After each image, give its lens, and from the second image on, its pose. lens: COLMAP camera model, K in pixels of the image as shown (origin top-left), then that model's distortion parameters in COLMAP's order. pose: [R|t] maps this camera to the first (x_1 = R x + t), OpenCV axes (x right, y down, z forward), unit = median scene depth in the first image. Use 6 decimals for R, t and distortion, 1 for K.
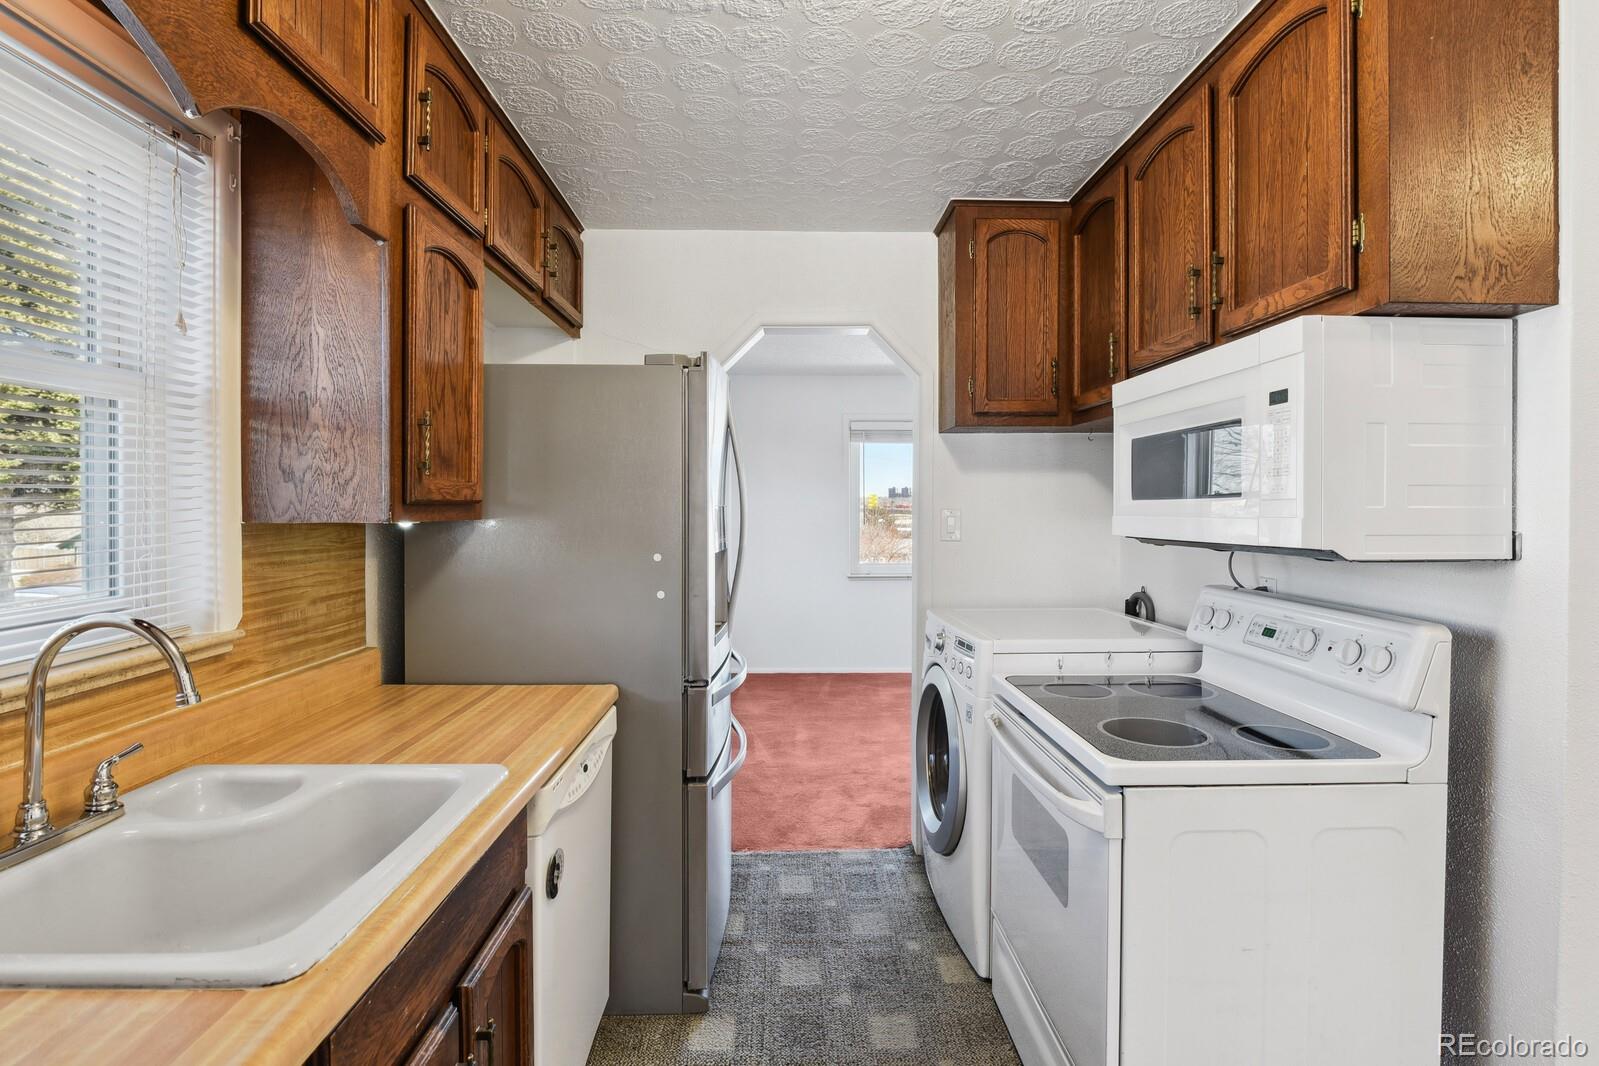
lens RADIAL K [[777.2, 0, 805.7], [0, 777.2, 516.7], [0, 0, 1]] dist [-0.000428, -0.008636]
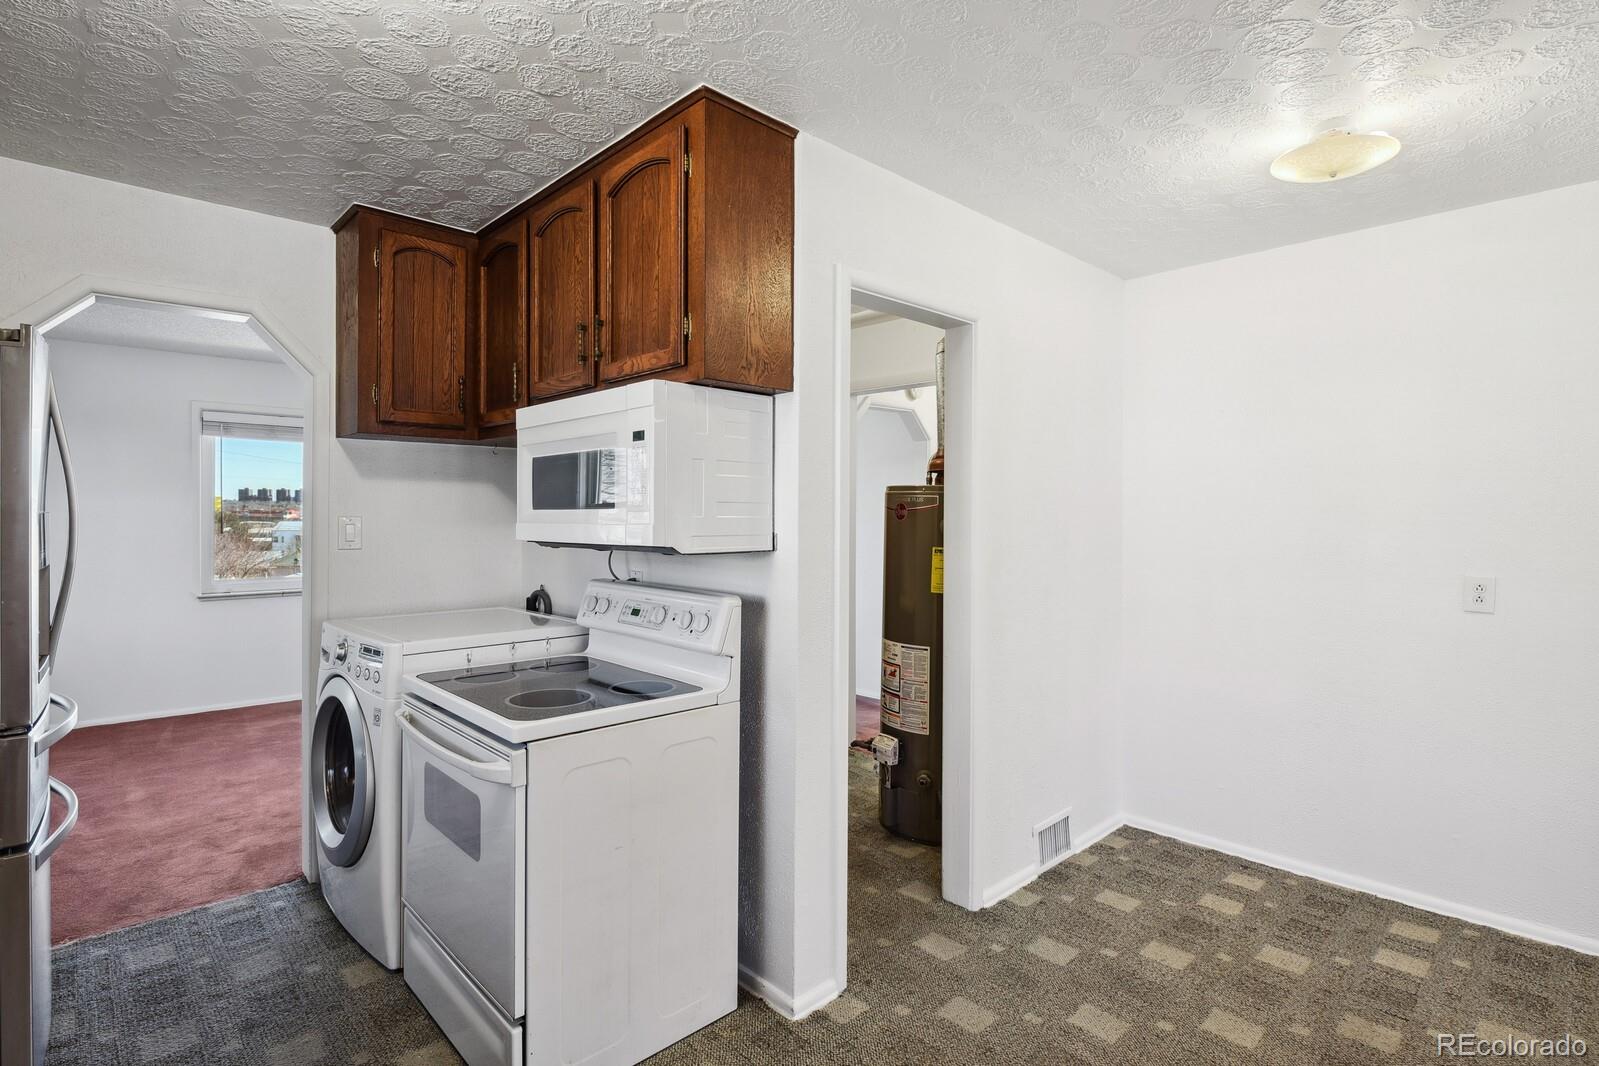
lens RADIAL K [[777.2, 0, 805.7], [0, 777.2, 516.7], [0, 0, 1]] dist [-0.000428, -0.008636]
pose [[0.739824, 0.002776, 0.672795, -0.061812], [0.003111, 0.999967, -0.007547, -0.000623], [-0.672793, 0.007677, 0.739791, -0.139385]]
